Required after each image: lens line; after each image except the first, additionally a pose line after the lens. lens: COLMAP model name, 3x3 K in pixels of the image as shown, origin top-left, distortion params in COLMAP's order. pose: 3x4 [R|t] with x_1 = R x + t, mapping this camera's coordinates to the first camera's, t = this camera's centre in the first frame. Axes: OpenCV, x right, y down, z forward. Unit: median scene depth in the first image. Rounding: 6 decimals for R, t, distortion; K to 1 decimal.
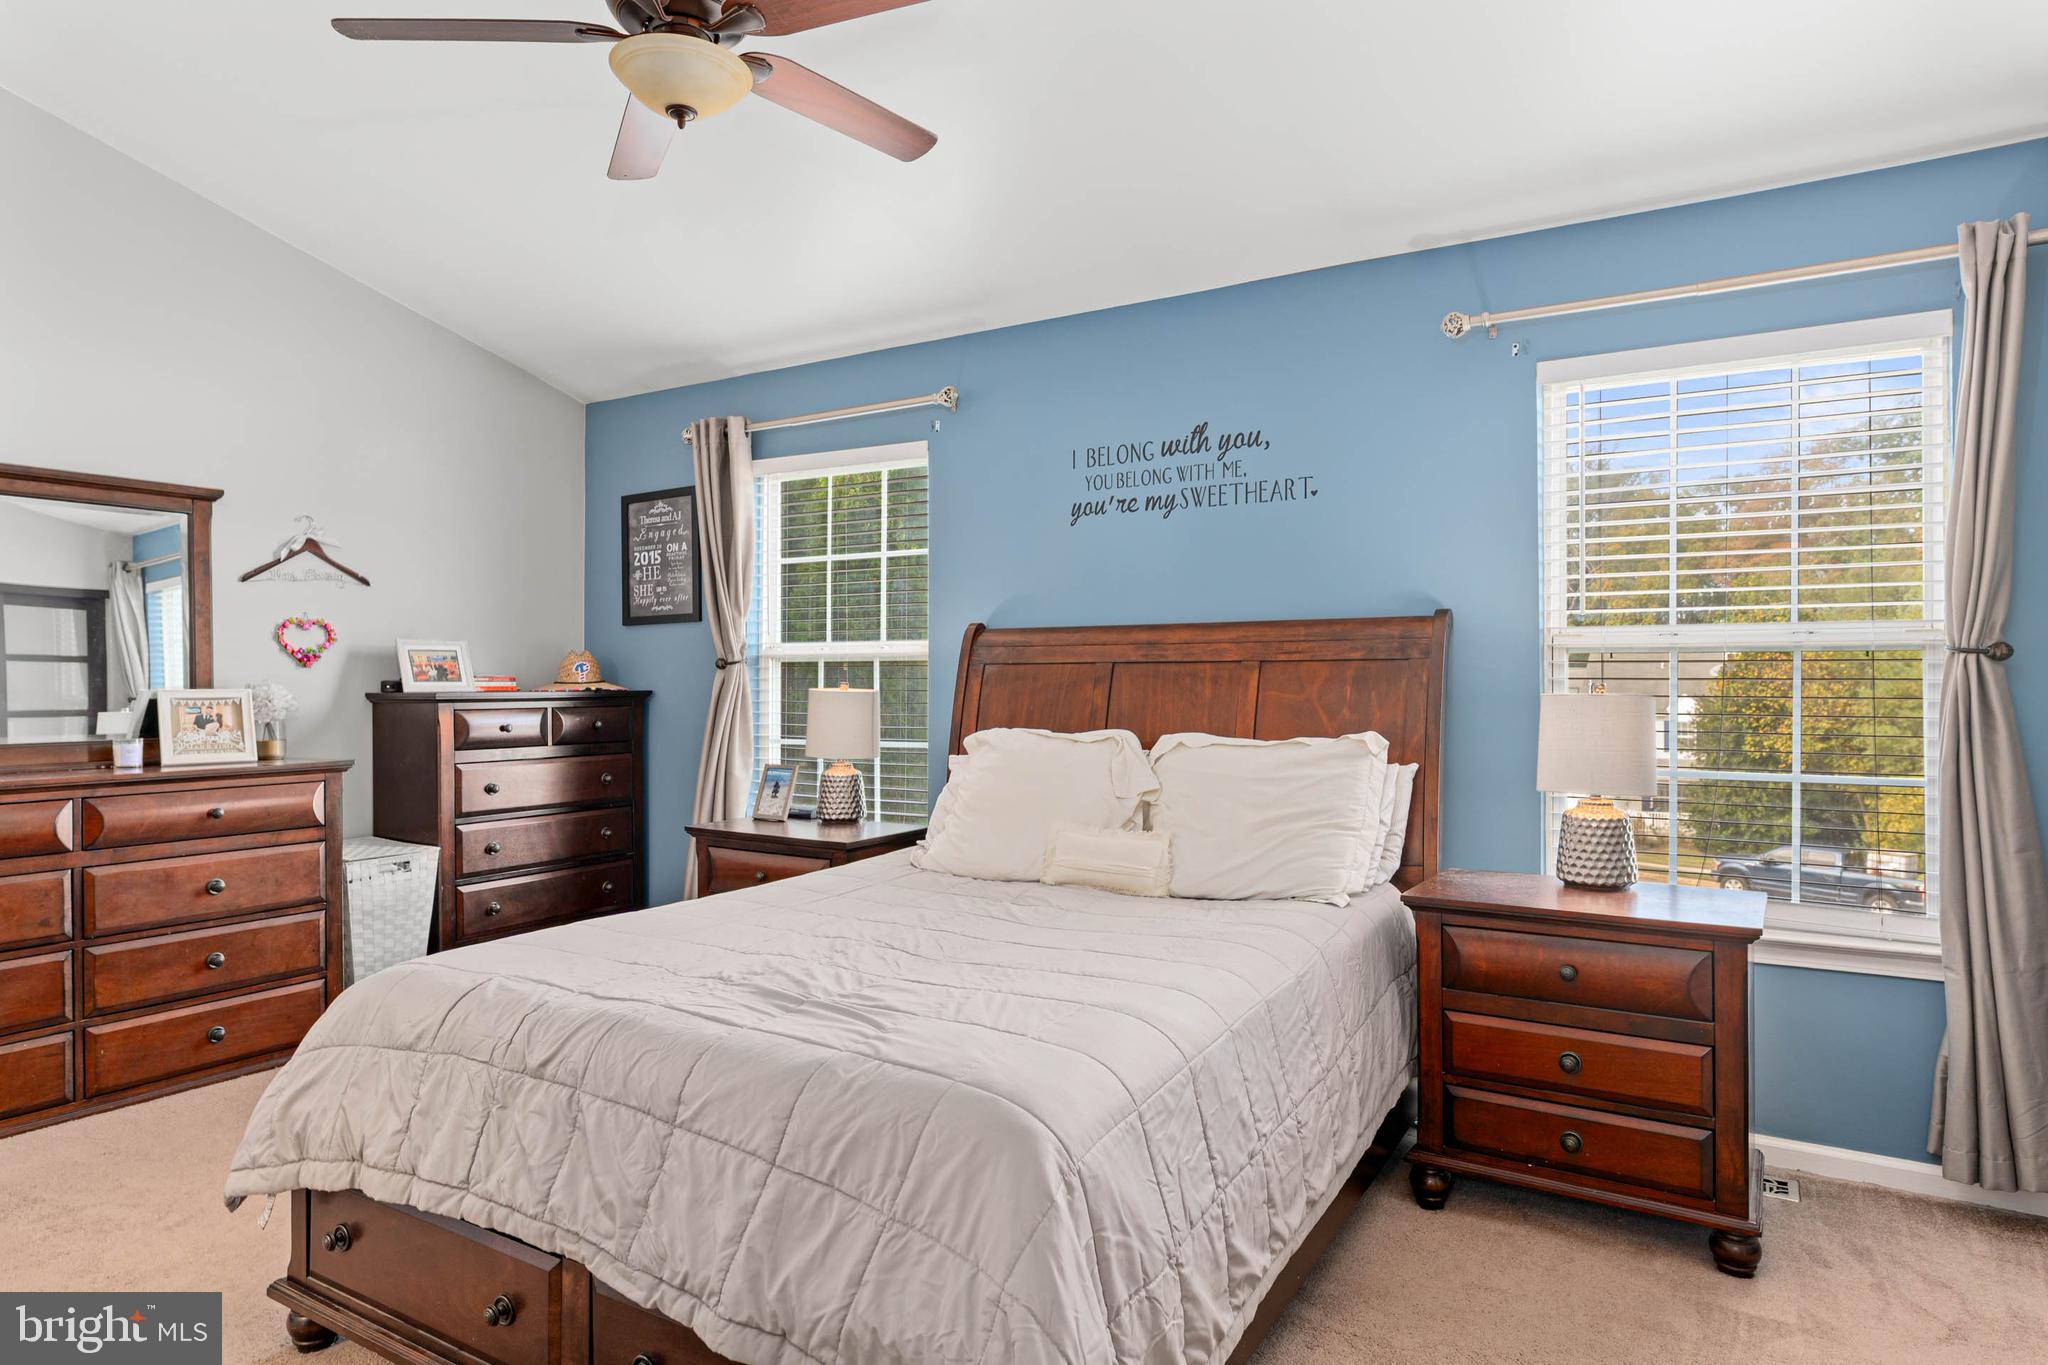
lens RADIAL K [[1188.2, 0, 1017.8], [0, 1188.2, 679.2], [0, 0, 1]] dist [0.003479, -0.001564]
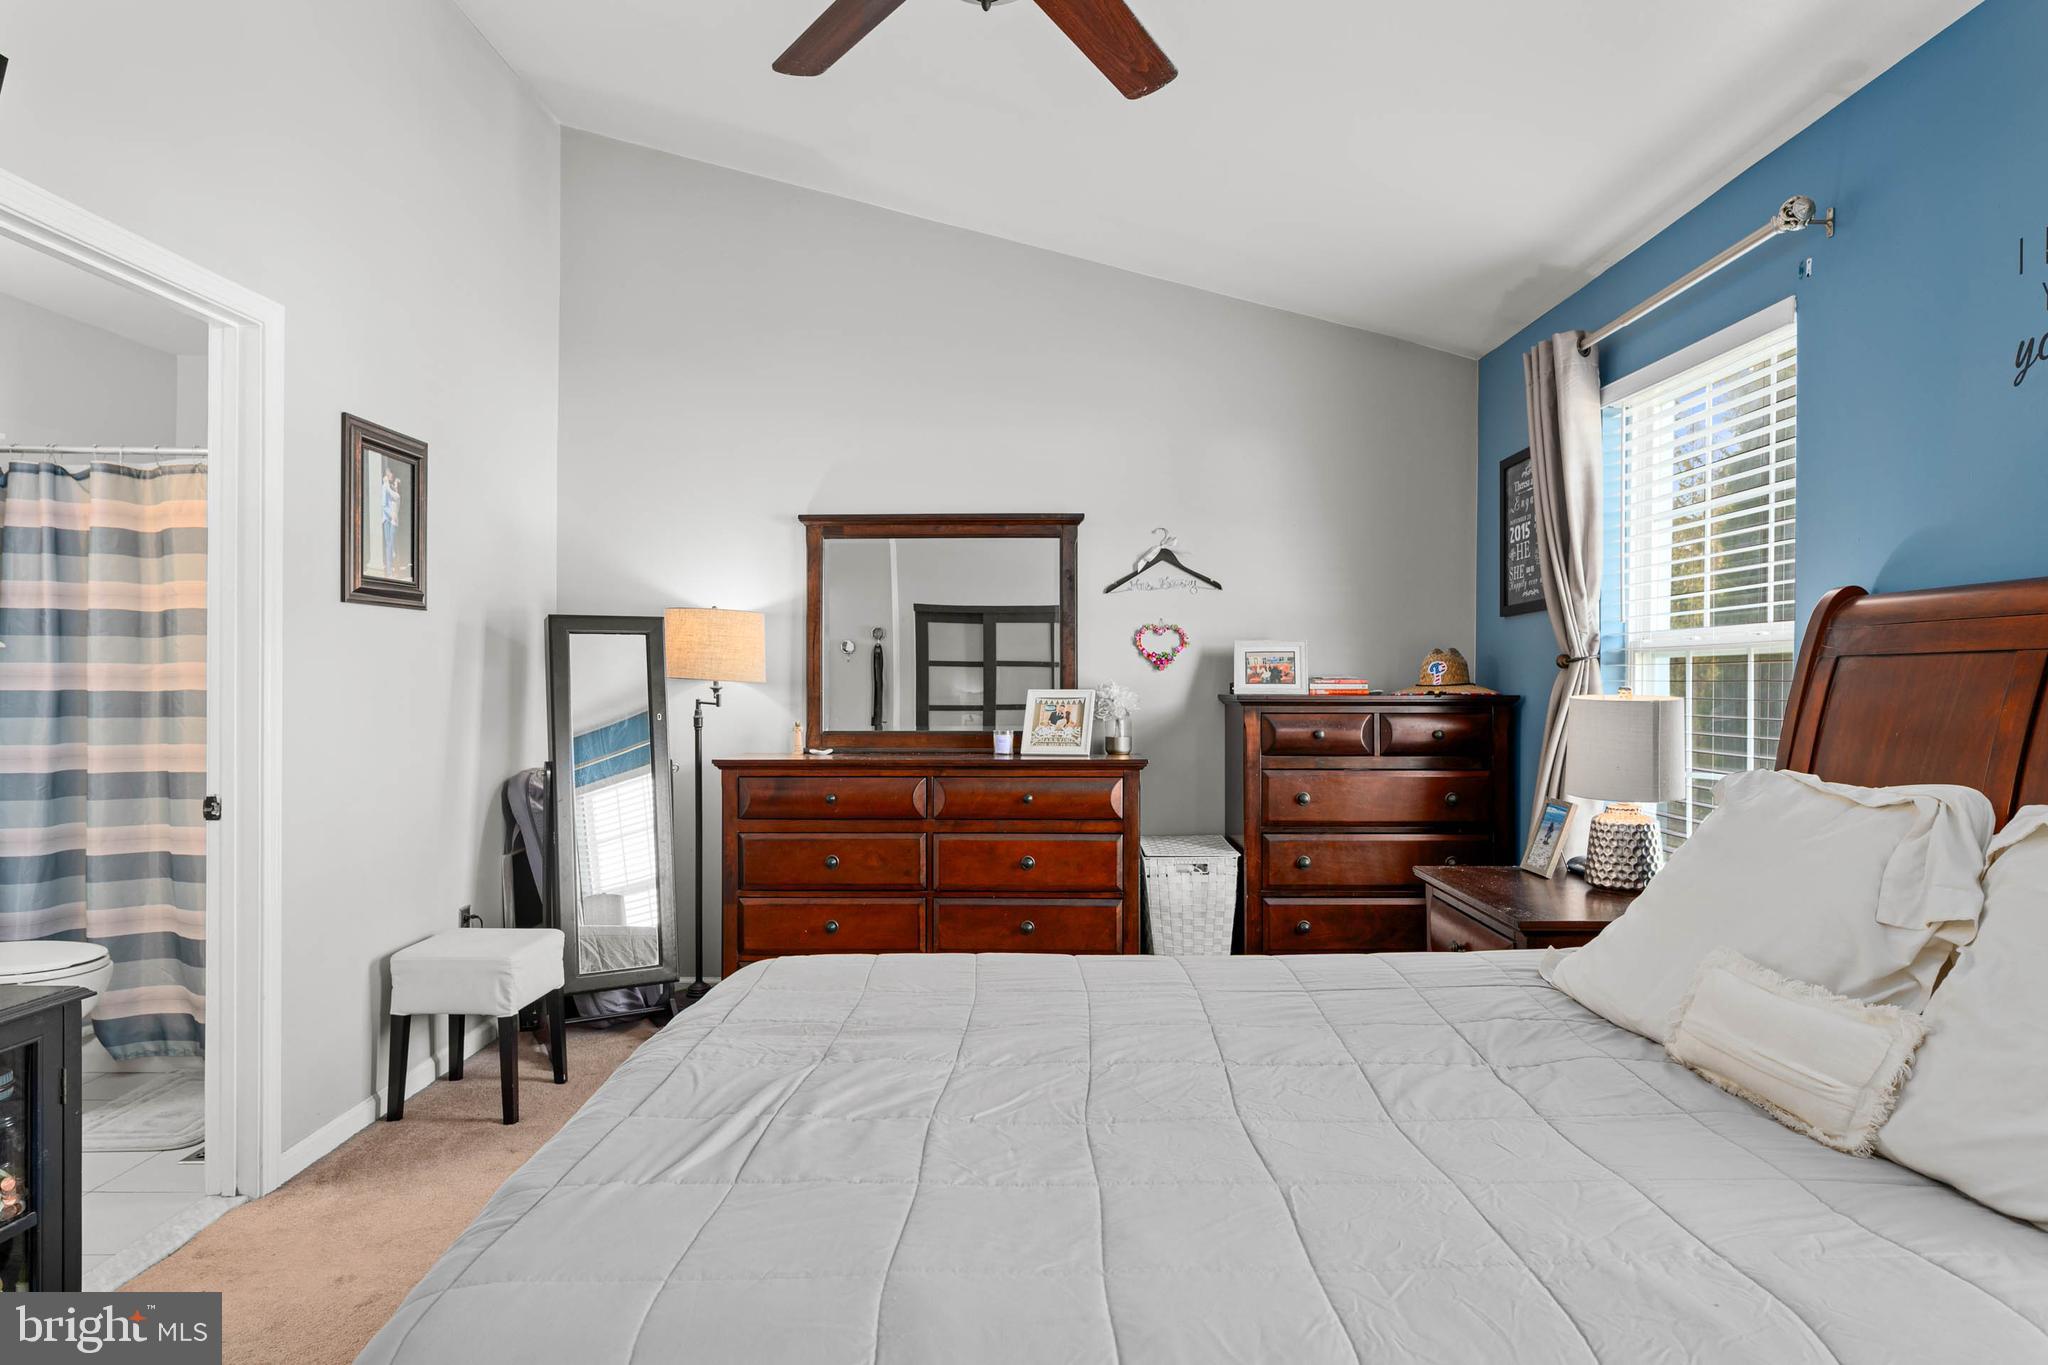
lens RADIAL K [[1188.2, 0, 1023.5], [0, 1188.2, 687.5], [0, 0, 1]] dist [0.003479, -0.001564]
pose [[0.521897, 0.005735, -0.852989, 0.251405], [-0.001096, 0.999981, 0.006053, -0.000490], [0.853008, -0.002224, 0.521894, 0.346399]]
